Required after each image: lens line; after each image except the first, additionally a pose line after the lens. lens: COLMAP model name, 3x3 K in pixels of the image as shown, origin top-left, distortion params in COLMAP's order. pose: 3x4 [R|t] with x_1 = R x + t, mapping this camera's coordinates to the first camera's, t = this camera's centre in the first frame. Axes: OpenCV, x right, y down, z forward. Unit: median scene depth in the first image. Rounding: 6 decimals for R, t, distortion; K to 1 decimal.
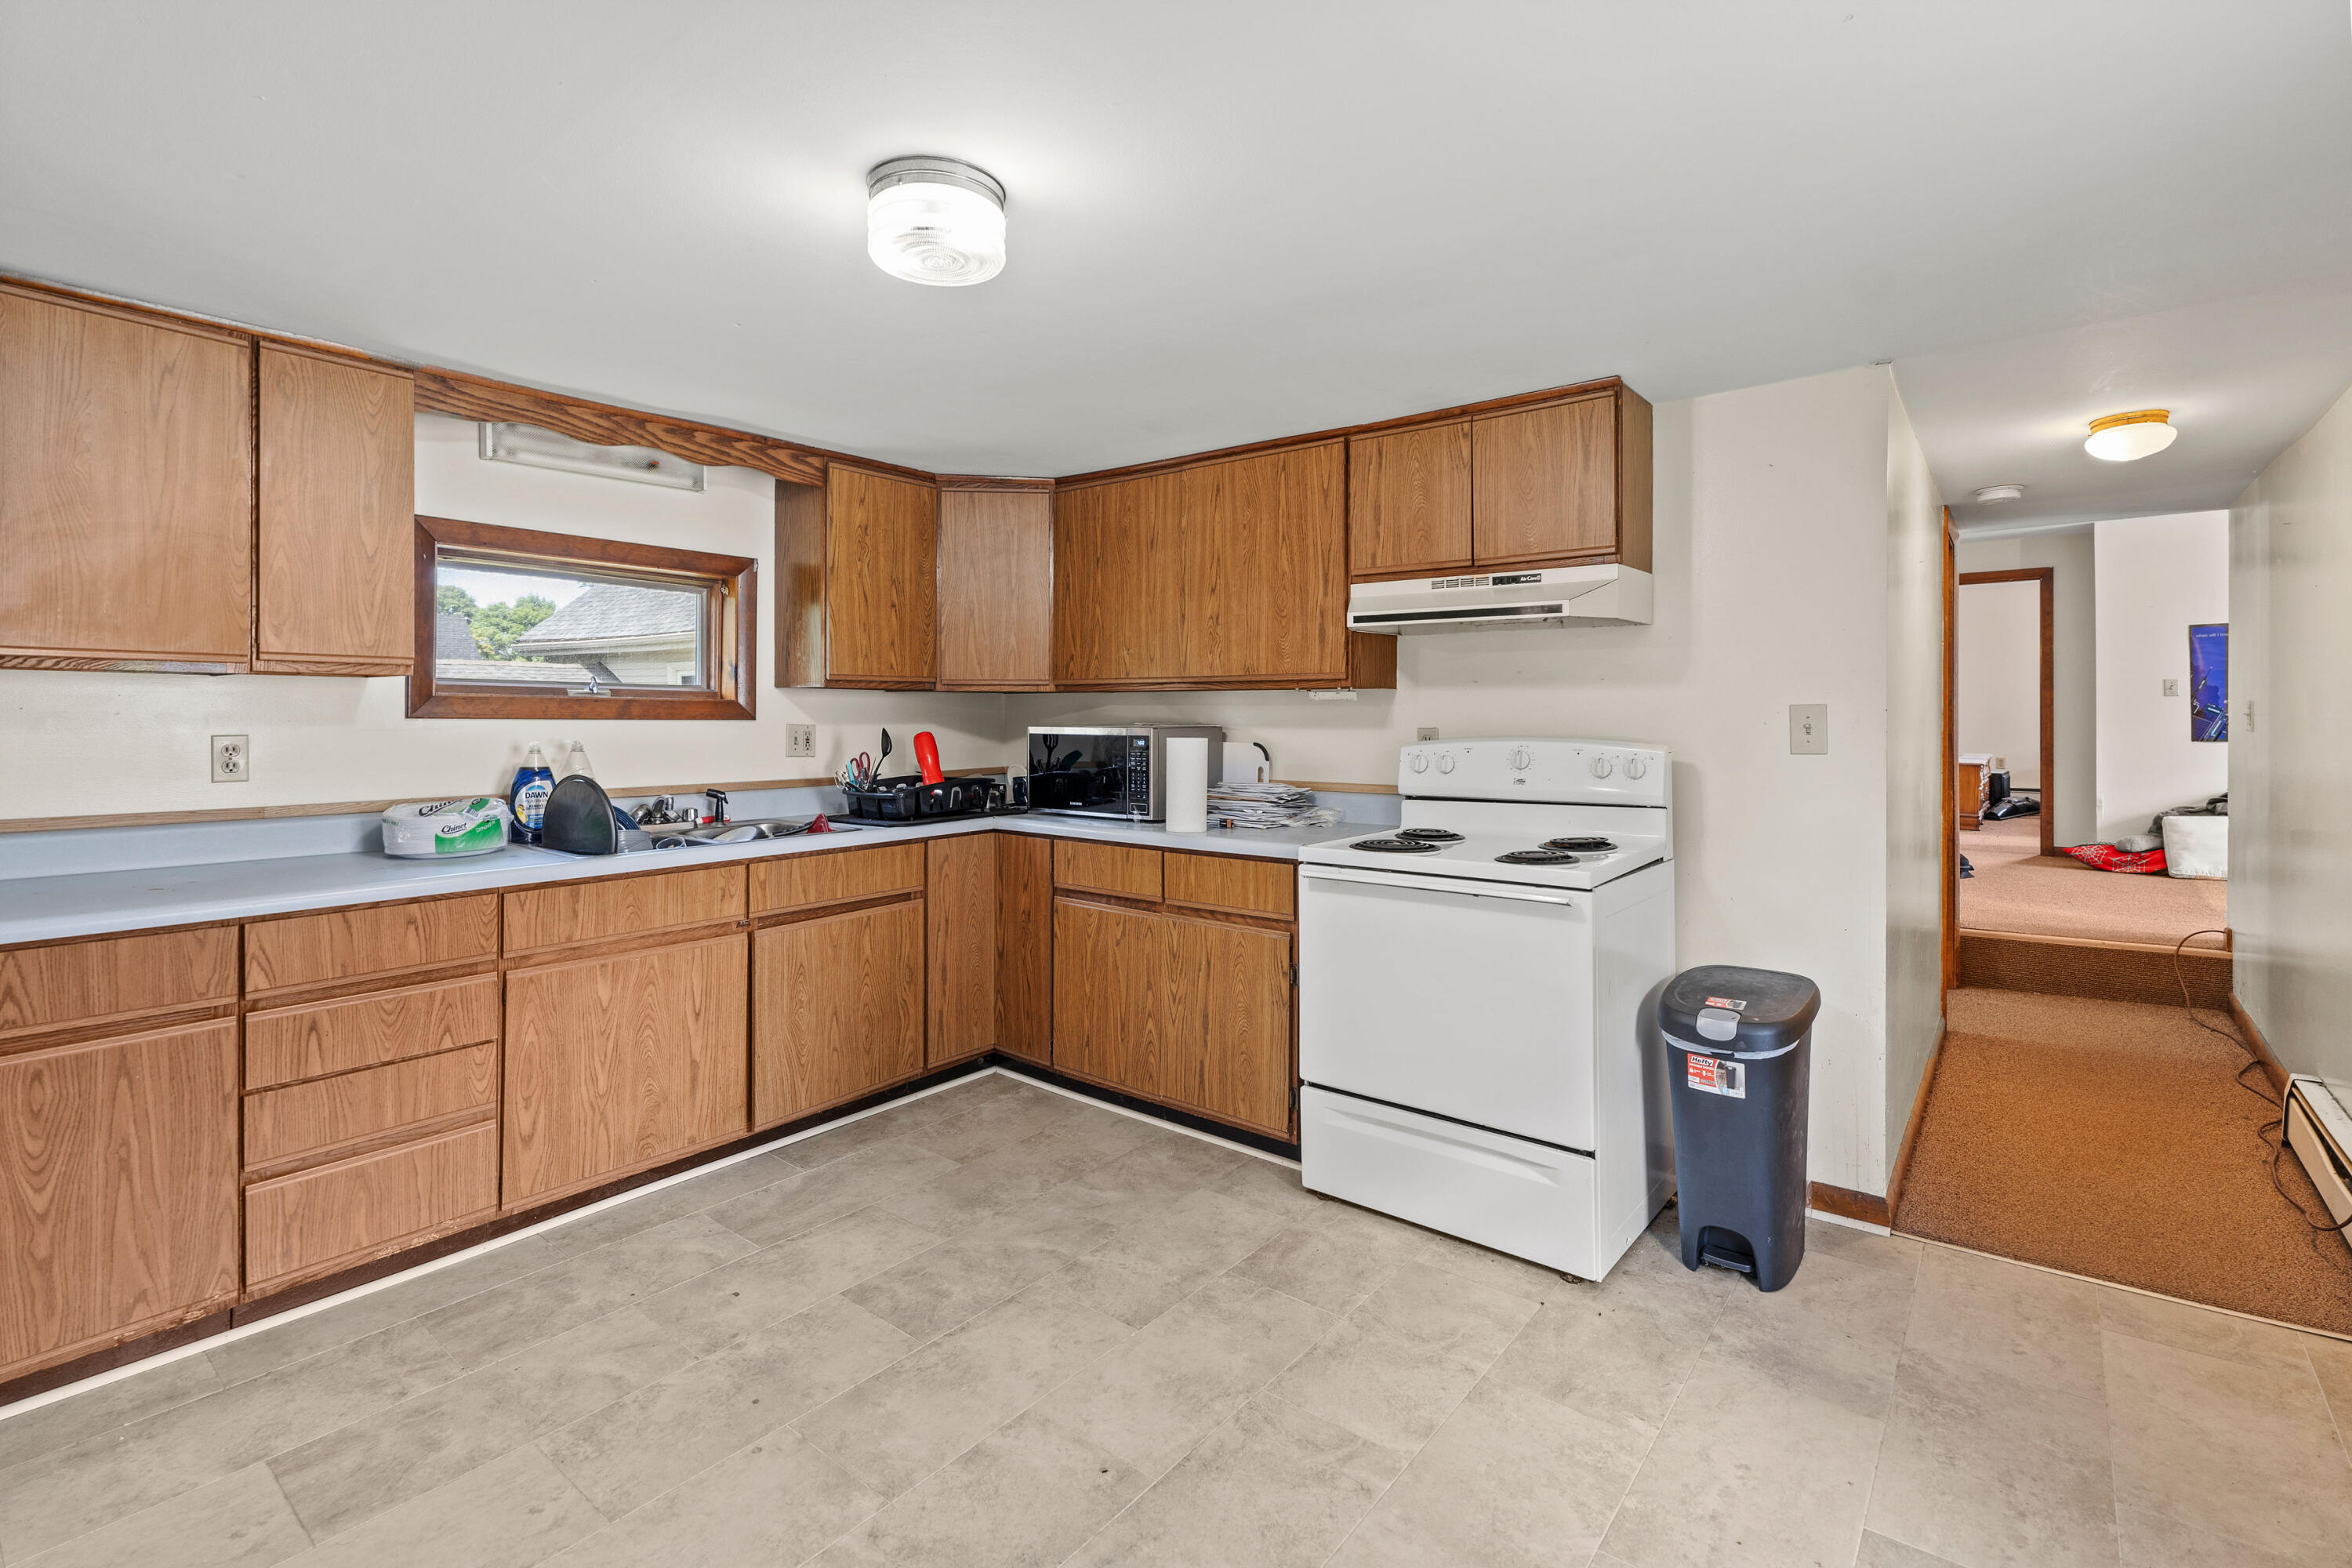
lens RADIAL K [[1063.9, 0, 1163.6], [0, 1063.9, 730.0], [0, 0, 1]] dist [-0.000280, -0.000202]
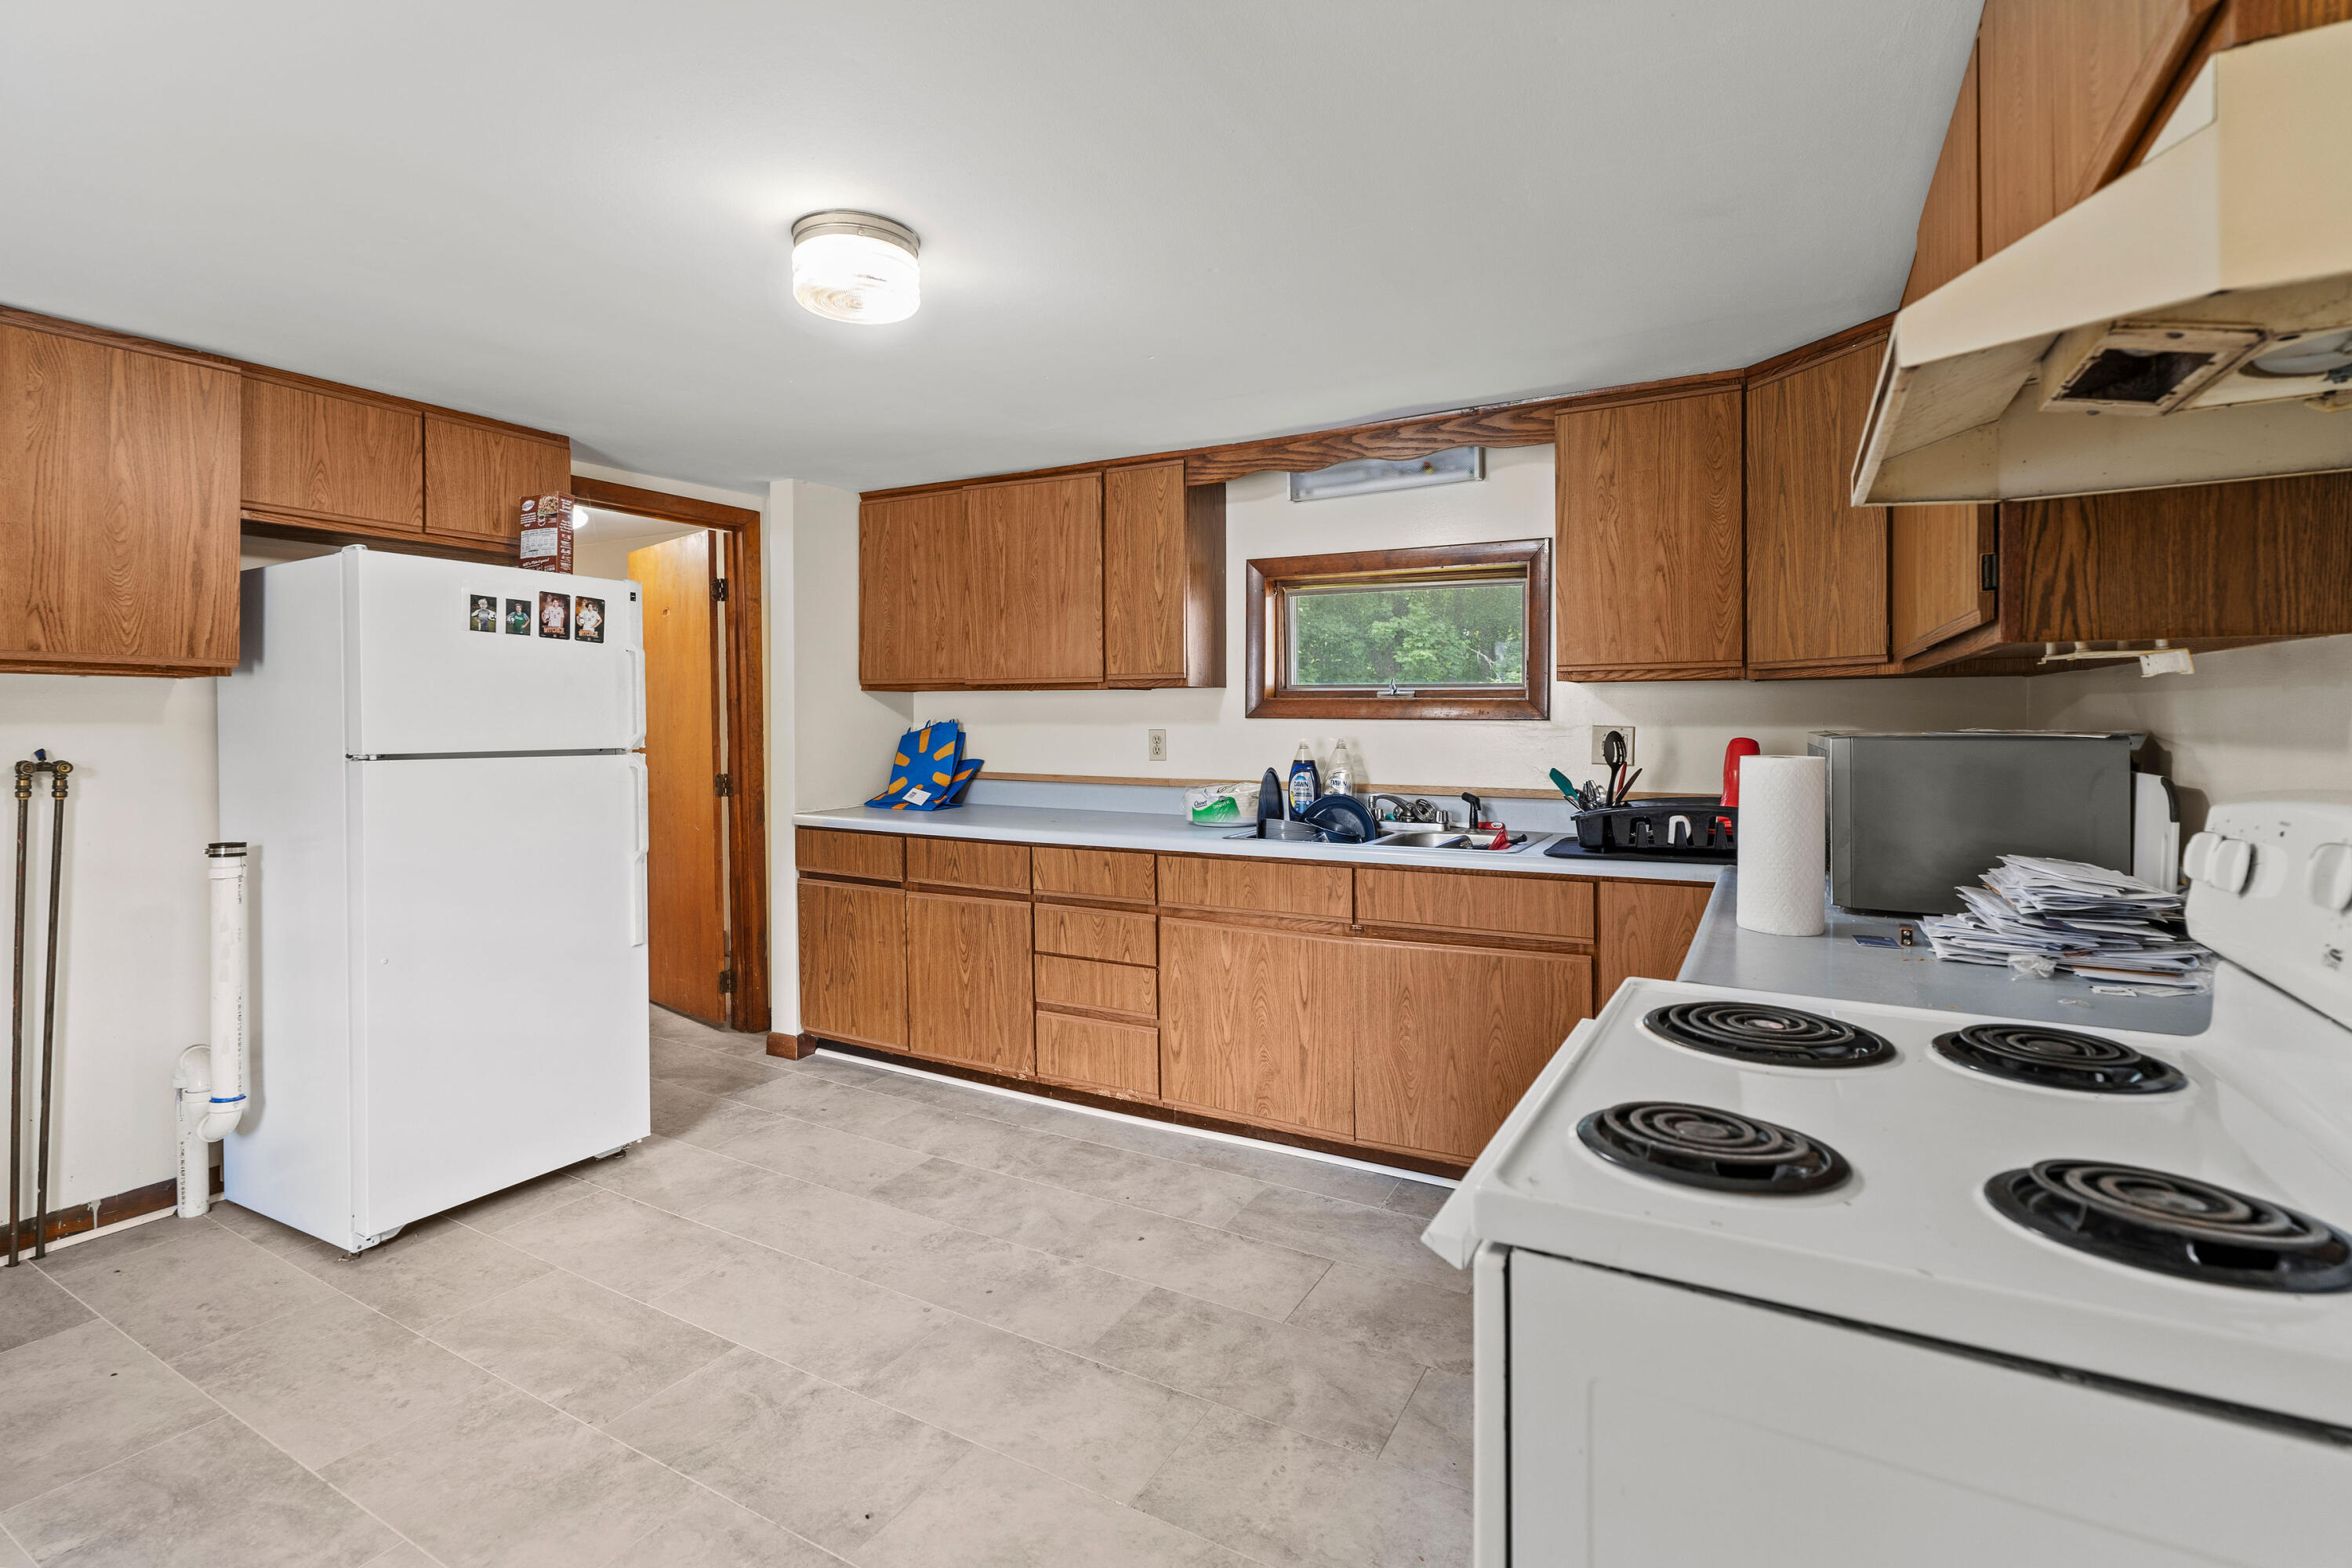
lens RADIAL K [[1076.7, 0, 1160.0], [0, 1076.7, 743.0], [0, 0, 1]] dist [-0.002491, 0.000179]
pose [[0.168863, 0.023571, -0.985358, 0.566092], [-0.011853, 0.999690, 0.021882, -0.008350], [0.985568, 0.007984, 0.169090, 0.675096]]
